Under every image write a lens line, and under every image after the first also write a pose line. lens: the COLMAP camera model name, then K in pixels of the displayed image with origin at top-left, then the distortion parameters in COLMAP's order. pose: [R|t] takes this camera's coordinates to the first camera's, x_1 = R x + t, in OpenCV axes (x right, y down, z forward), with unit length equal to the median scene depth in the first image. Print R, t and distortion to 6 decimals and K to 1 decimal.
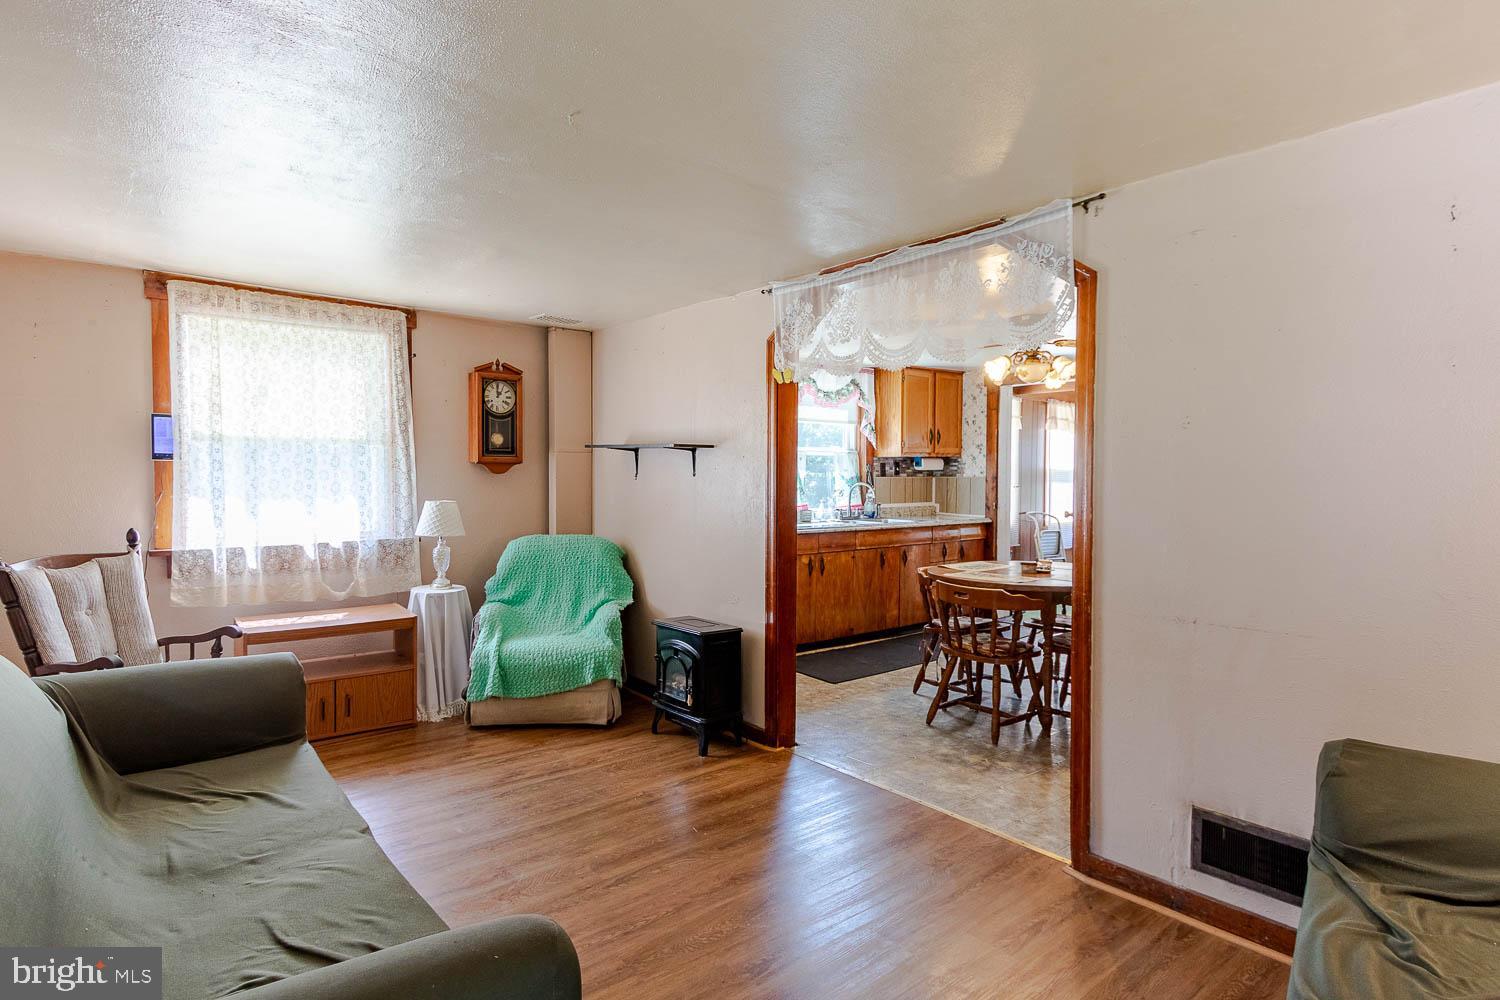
lens RADIAL K [[801.9, 0, 750.0], [0, 801.9, 500.0], [0, 0, 1]] dist [0.001187, 0.000048]
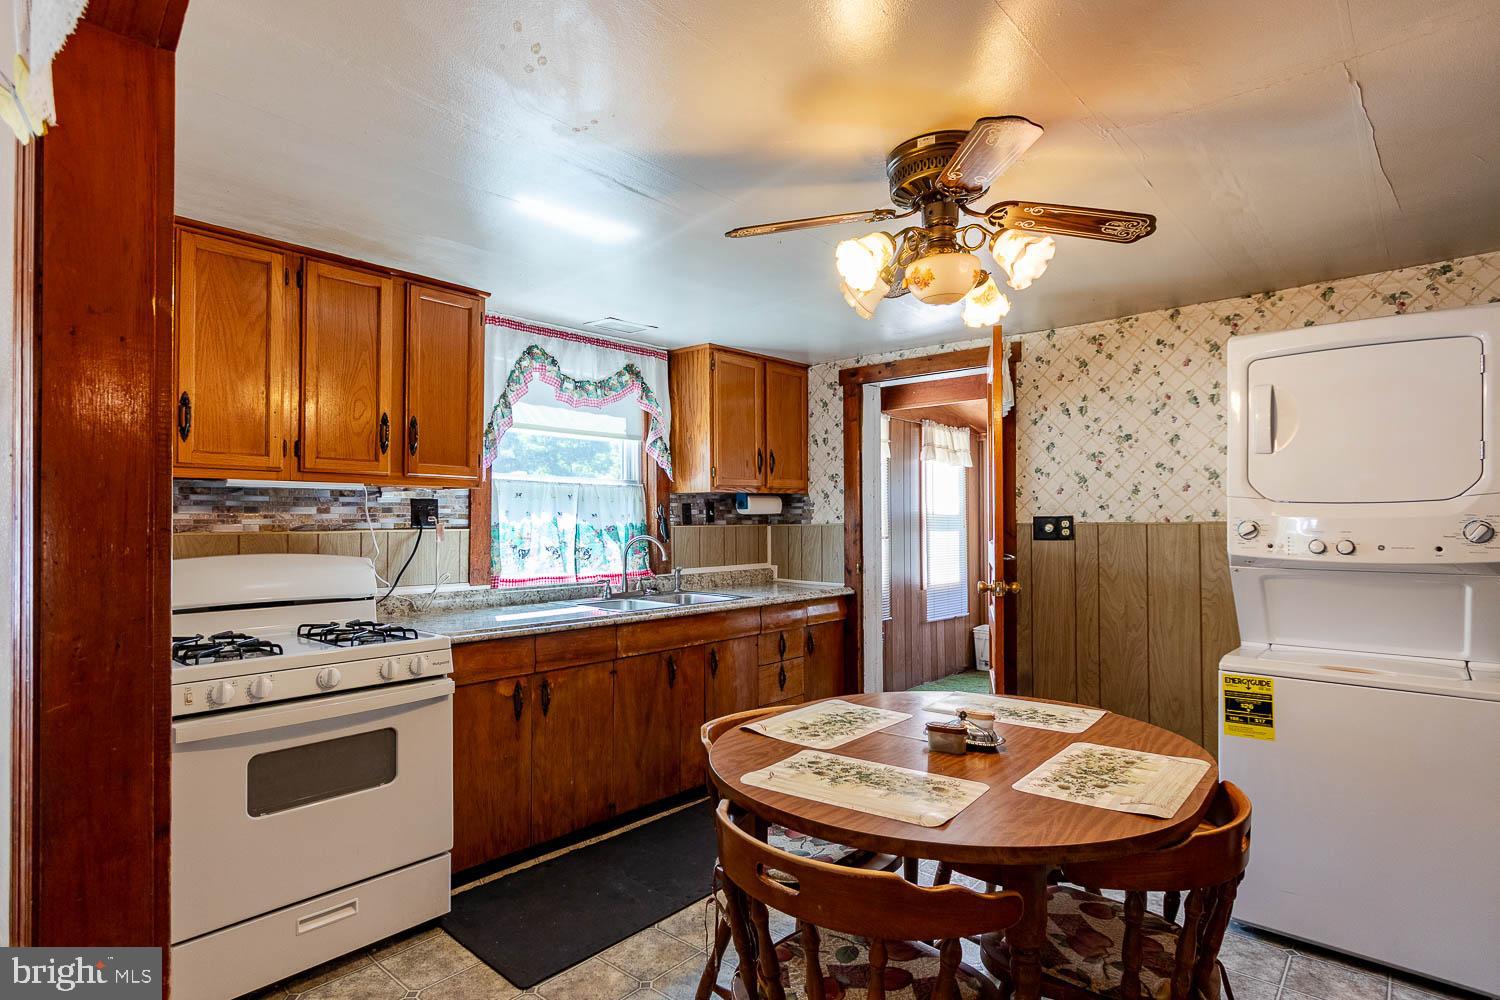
lens RADIAL K [[804.8, 0, 753.6], [0, 804.8, 508.4], [0, 0, 1]] dist [-0.000936, 0.000022]
pose [[0.985133, -0.005676, 0.171700, 0.111359], [0.014443, 0.998652, -0.049854, -0.010074], [-0.171186, 0.051593, 0.983887, 0.376256]]
